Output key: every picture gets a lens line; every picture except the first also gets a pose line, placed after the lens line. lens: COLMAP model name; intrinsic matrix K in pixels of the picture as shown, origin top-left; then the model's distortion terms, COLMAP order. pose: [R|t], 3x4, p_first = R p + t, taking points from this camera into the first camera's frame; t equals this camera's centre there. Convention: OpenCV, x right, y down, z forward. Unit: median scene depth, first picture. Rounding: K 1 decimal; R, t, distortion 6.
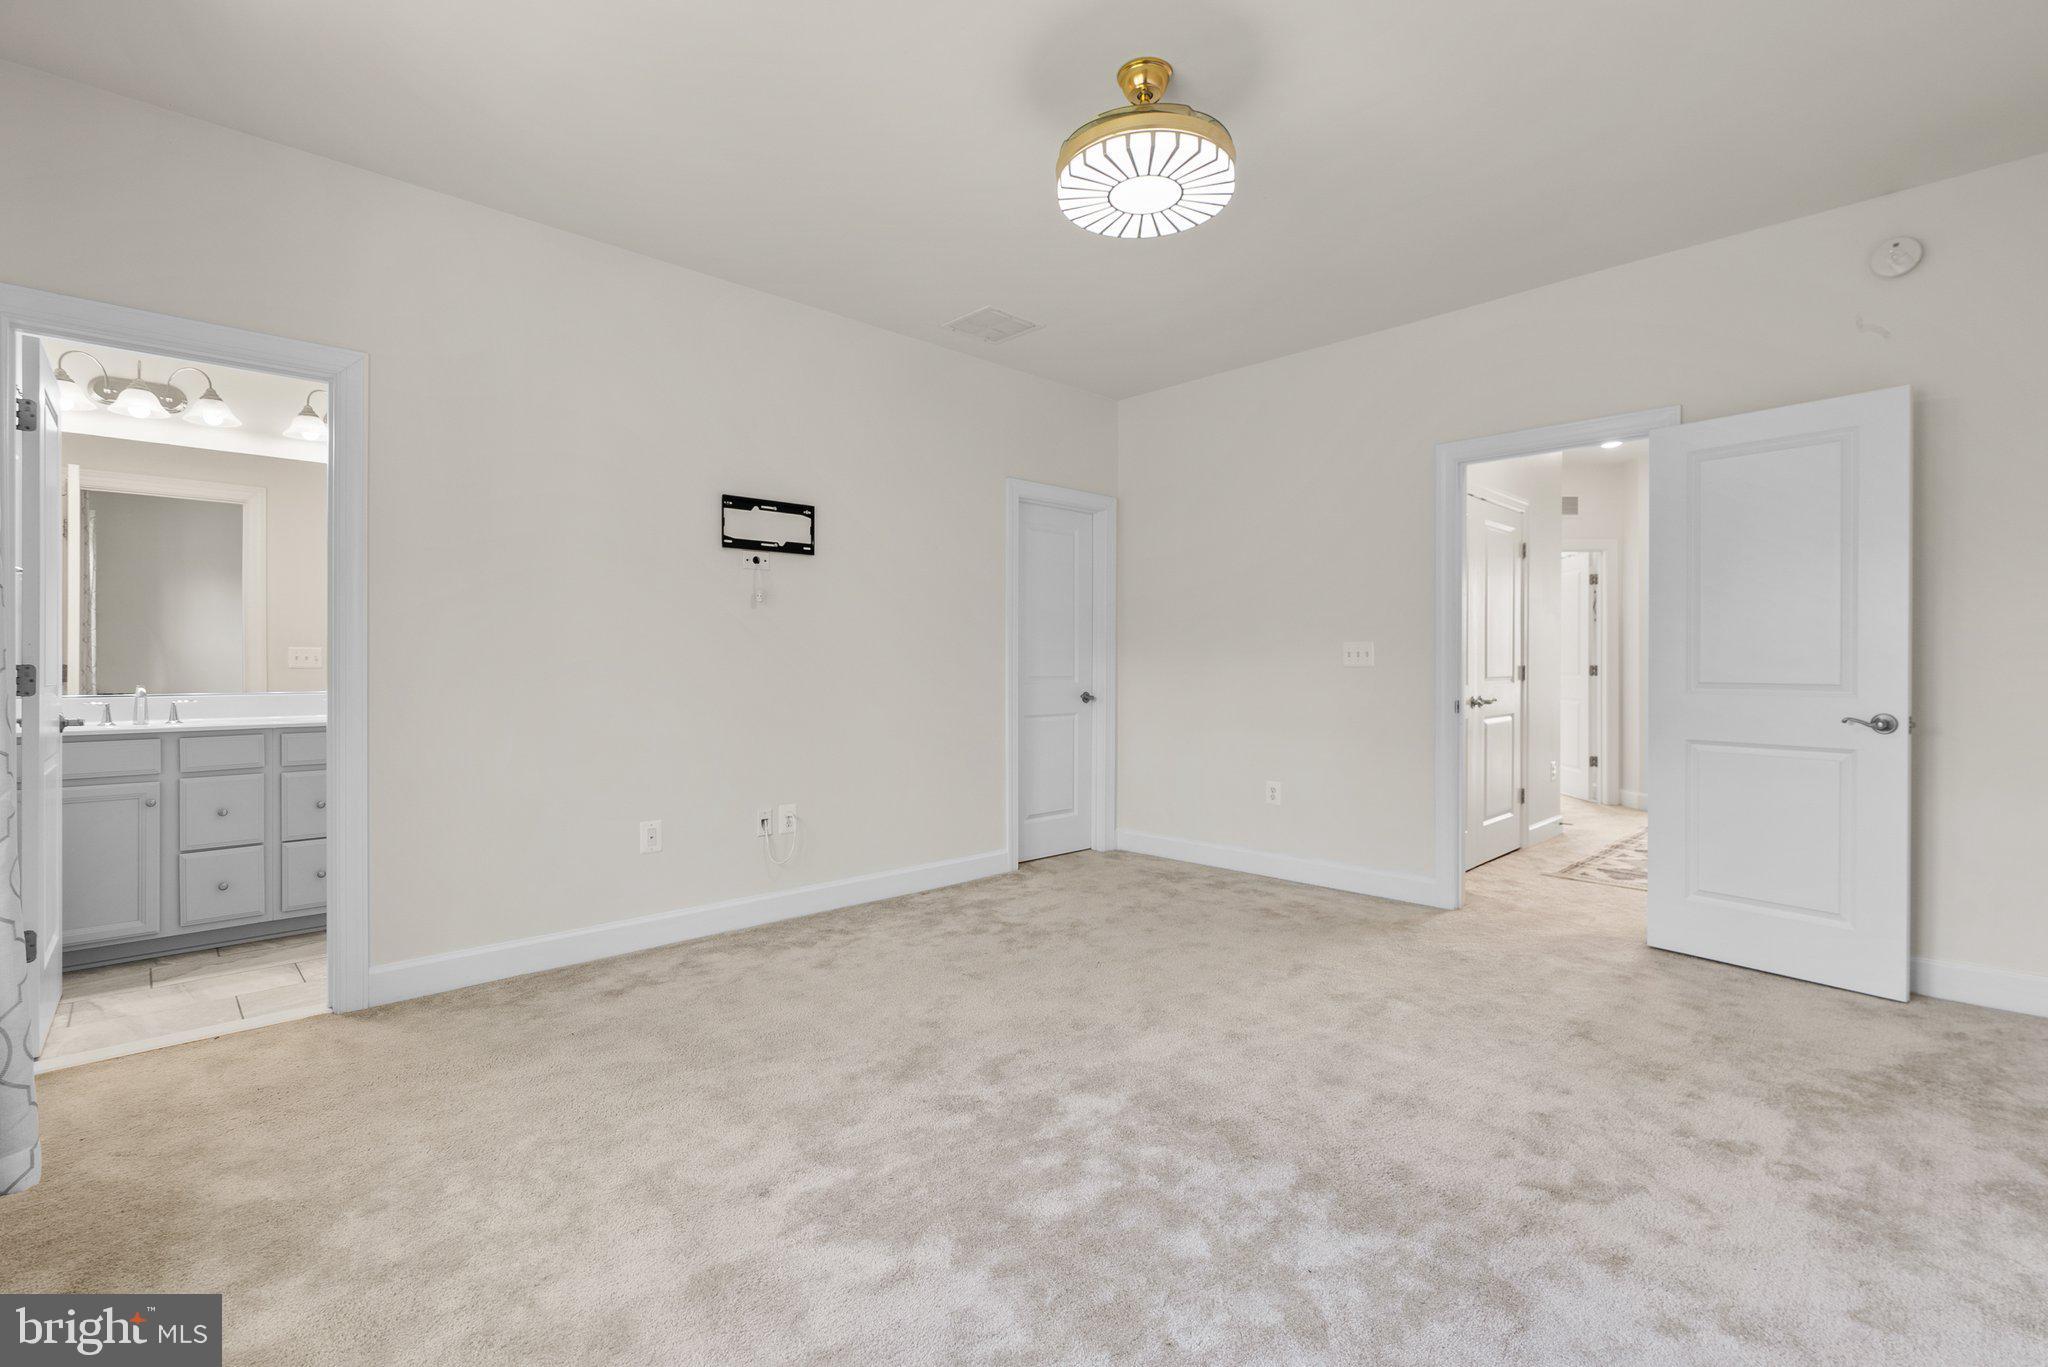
lens RADIAL K [[924.8, 0, 1016.9], [0, 924.8, 674.6], [0, 0, 1]] dist [-0.020570, 0.009673]
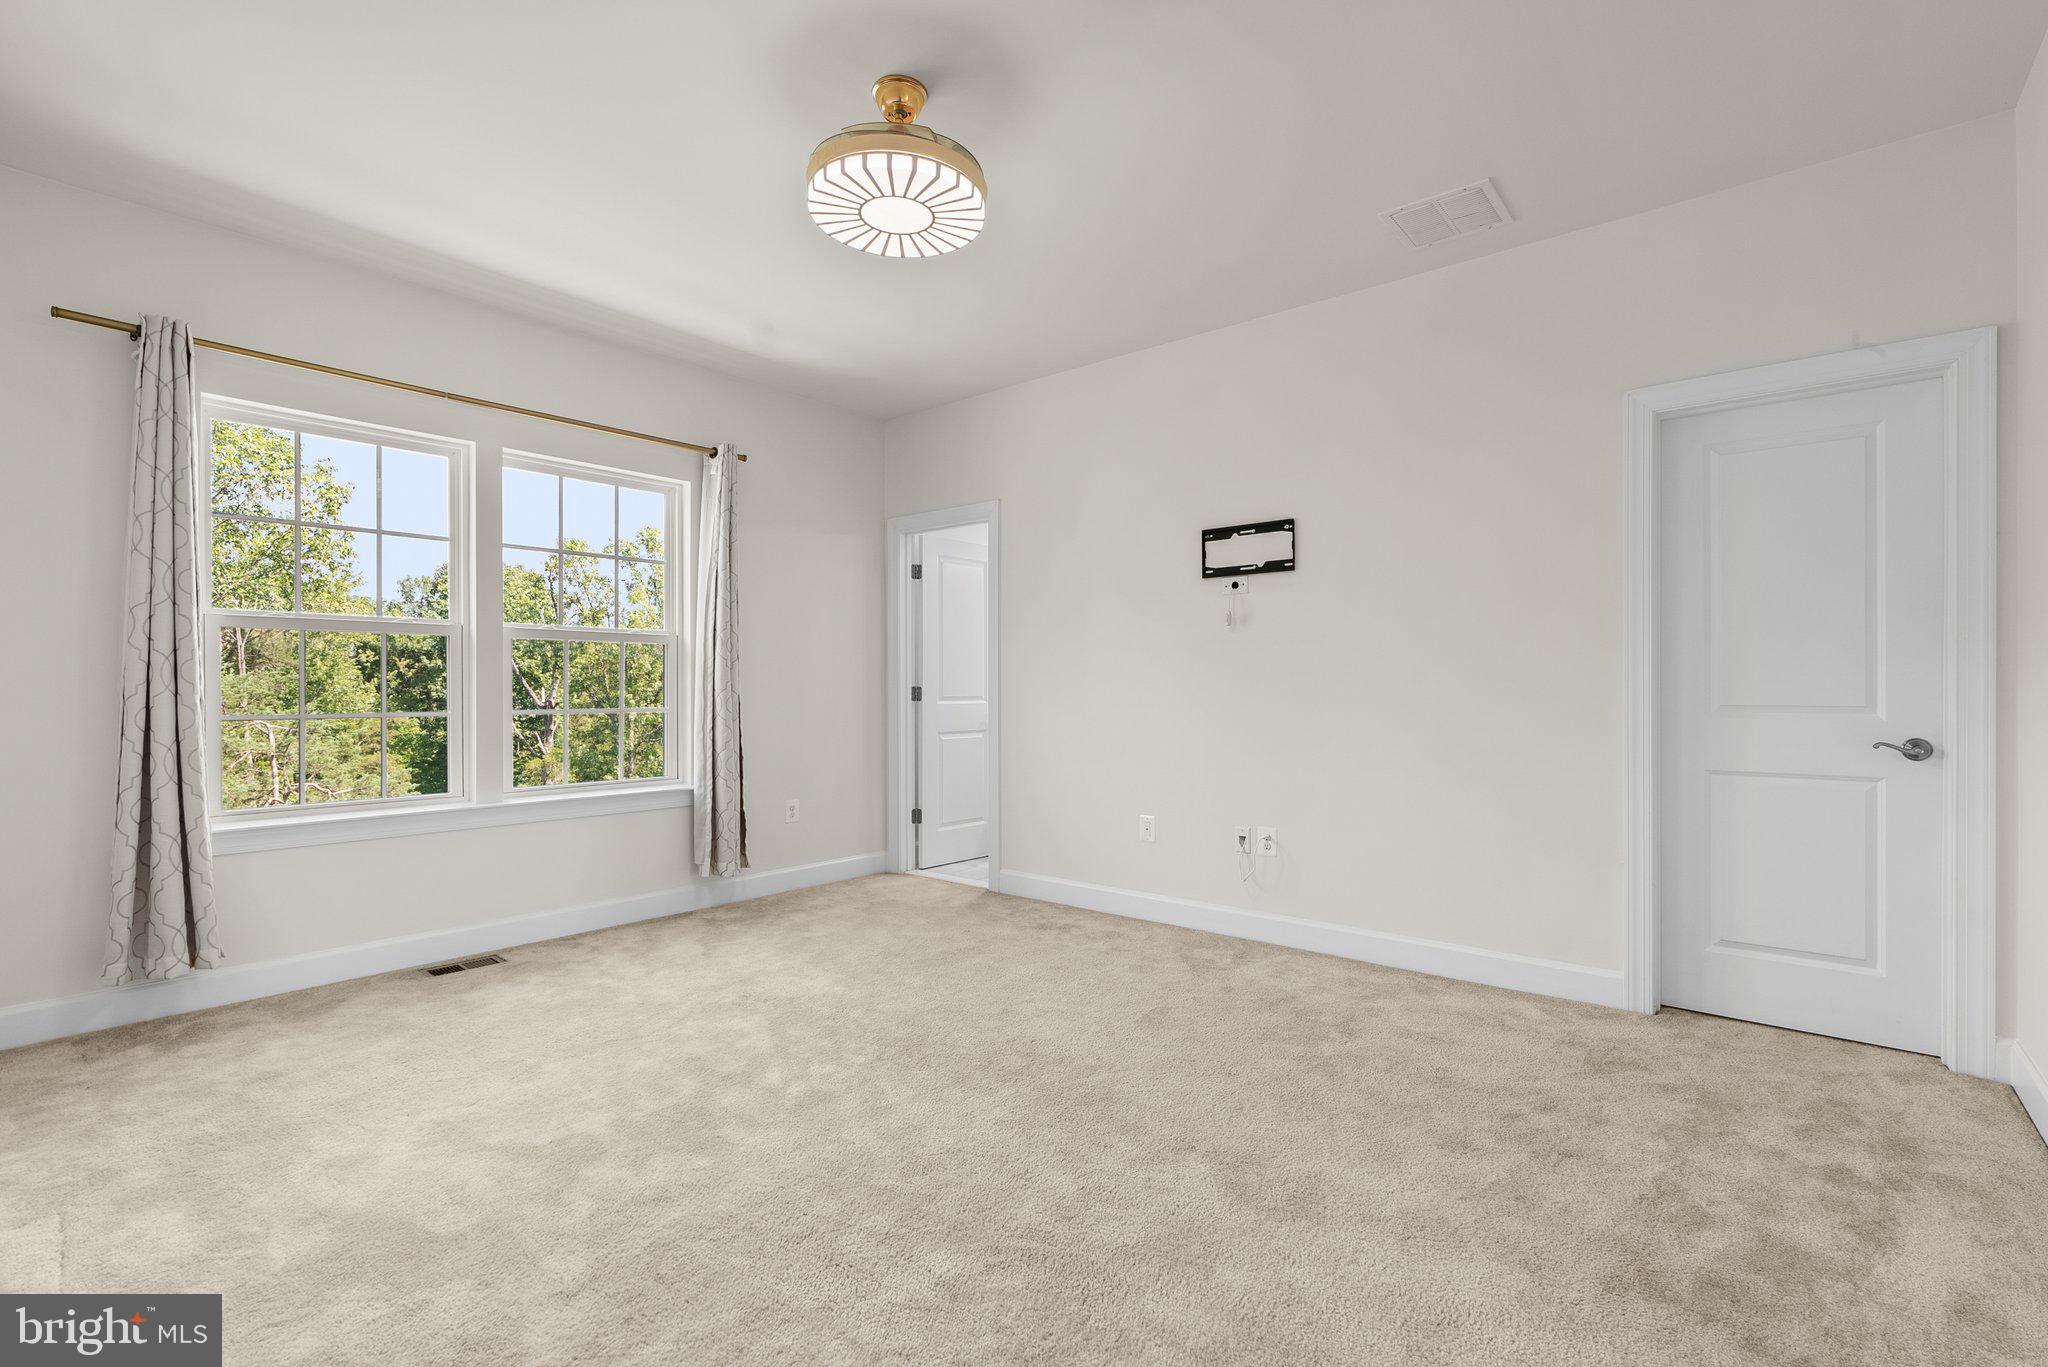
lens RADIAL K [[922.5, 0, 1020.0], [0, 922.5, 695.5], [0, 0, 1]] dist [-0.003730, 0.000706]
pose [[0.109252, 0.006177, -0.993995, 0.723389], [-0.012027, 0.999916, 0.004892, -0.001524], [0.993941, 0.011421, 0.109317, 0.644148]]
